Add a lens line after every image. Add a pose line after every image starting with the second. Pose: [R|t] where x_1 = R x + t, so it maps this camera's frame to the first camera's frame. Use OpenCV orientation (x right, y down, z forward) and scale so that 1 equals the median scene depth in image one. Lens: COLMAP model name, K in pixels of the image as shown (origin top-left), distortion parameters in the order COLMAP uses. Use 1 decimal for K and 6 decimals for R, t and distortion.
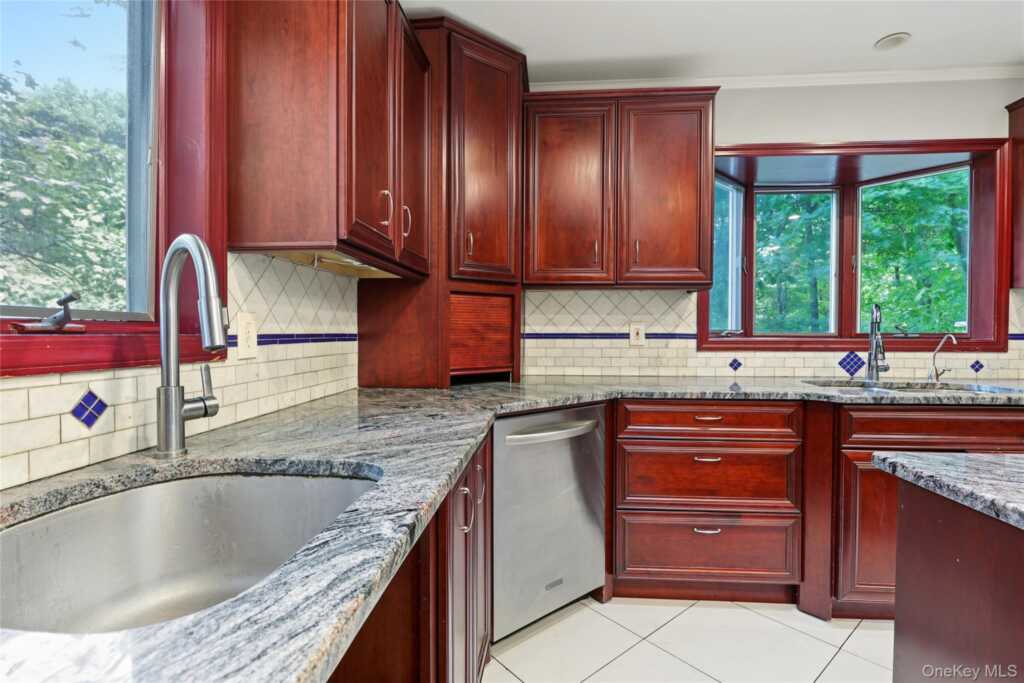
lens RADIAL K [[485.3, 0, 505.9], [0, 485.3, 337.0], [0, 0, 1]] dist [-0.017014, 0.005605]
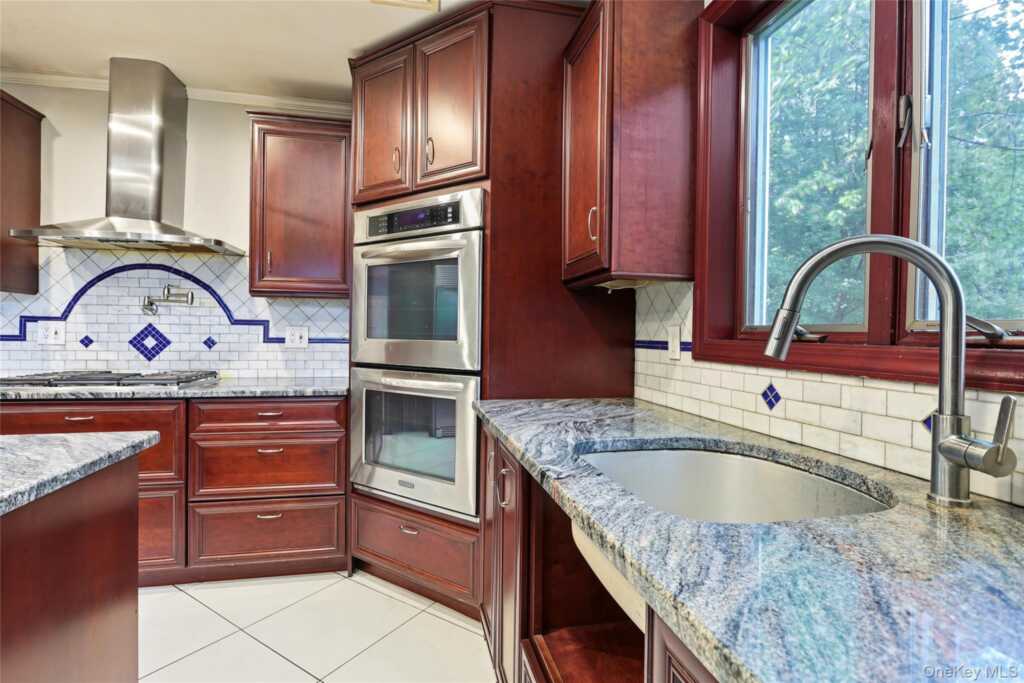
lens RADIAL K [[485.3, 0, 506.8], [0, 485.3, 331.9], [0, 0, 1]] dist [-0.017014, 0.005605]
pose [[-0.954159, -0.016020, -0.298870, 0.087556], [-0.018045, 0.999829, 0.004015, -0.008453], [0.298754, 0.009224, -0.954285, 0.586971]]
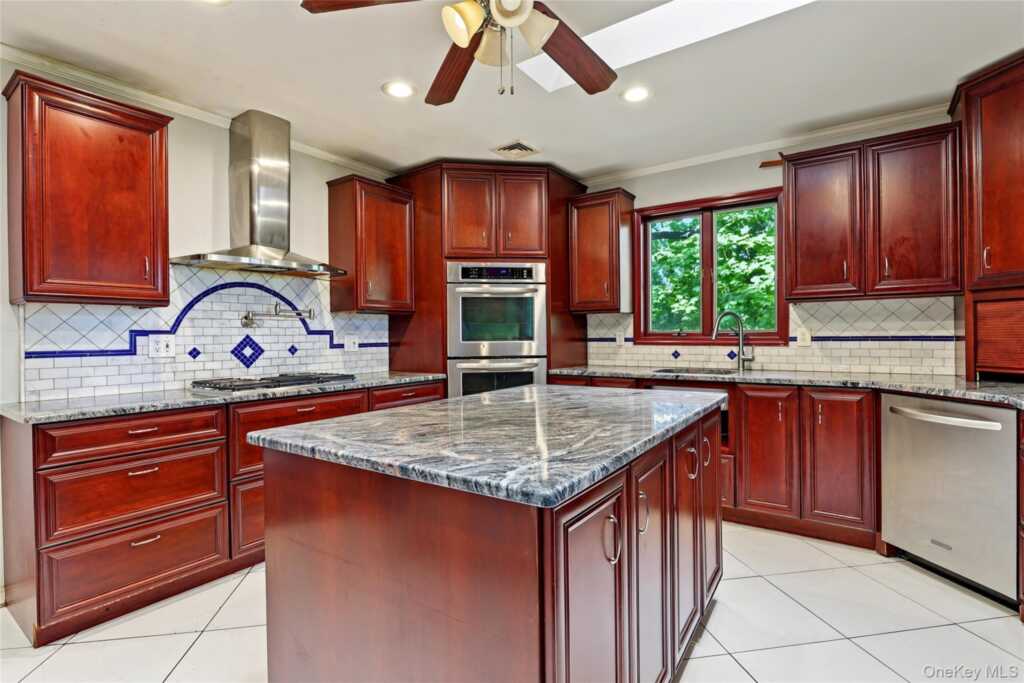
lens RADIAL K [[485.3, 0, 504.9], [0, 485.3, 337.9], [0, 0, 1]] dist [-0.017014, 0.005605]
pose [[-0.512269, 0.008483, -0.858783, 1.267967], [0.001054, 0.999957, 0.009249, -0.012130], [0.858824, 0.003833, -0.512256, 0.511502]]
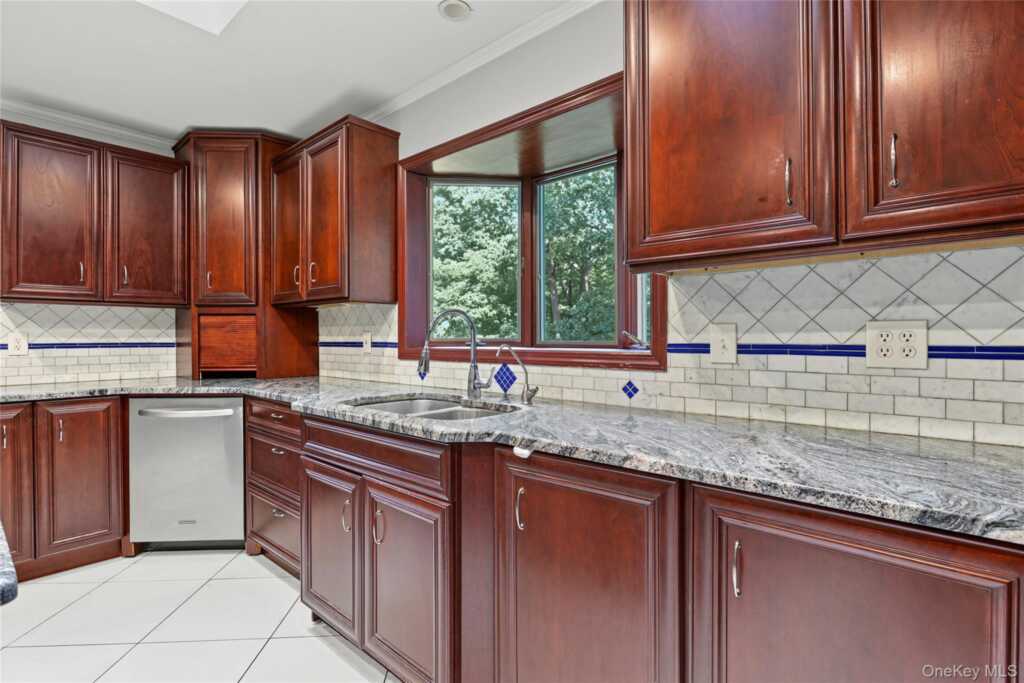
lens RADIAL K [[485.3, 0, 511.5], [0, 485.3, 338.8], [0, 0, 1]] dist [-0.017014, 0.005605]
pose [[0.804665, -0.003043, -0.593722, 1.272515], [-0.002316, 0.999963, -0.008263, -0.007331], [0.593725, 0.008024, 0.804628, 0.325971]]
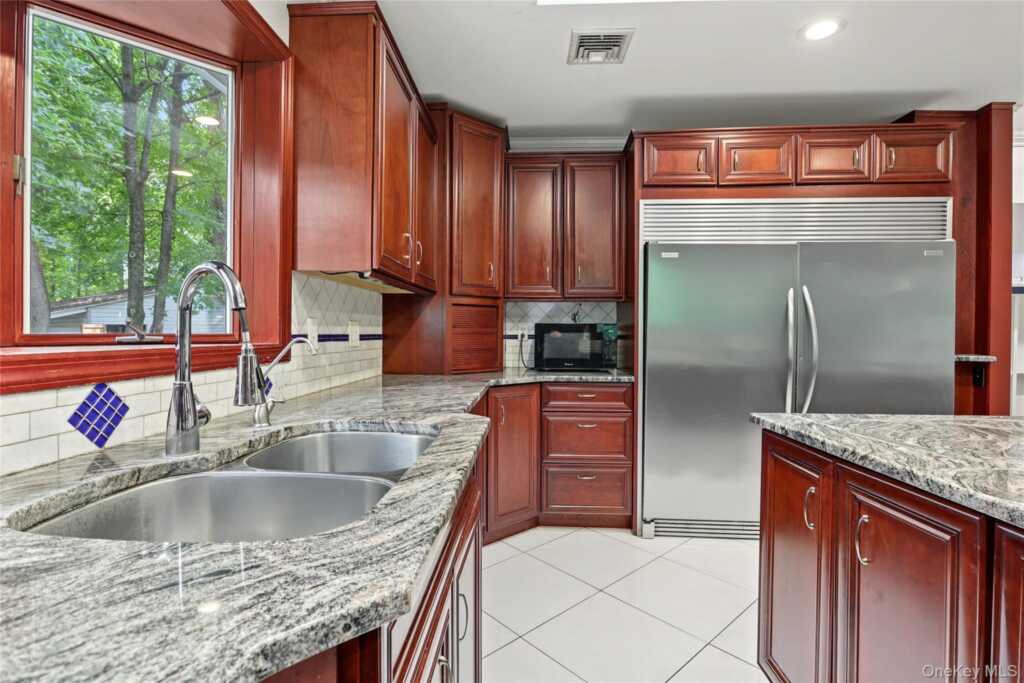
lens RADIAL K [[485.3, 0, 510.1], [0, 485.3, 335.6], [0, 0, 1]] dist [-0.017014, 0.005605]
pose [[-0.043697, -0.008096, 0.999012, 0.333352], [0.006902, 0.999941, 0.008405, -0.008726], [-0.999021, 0.007262, -0.043638, 0.712317]]
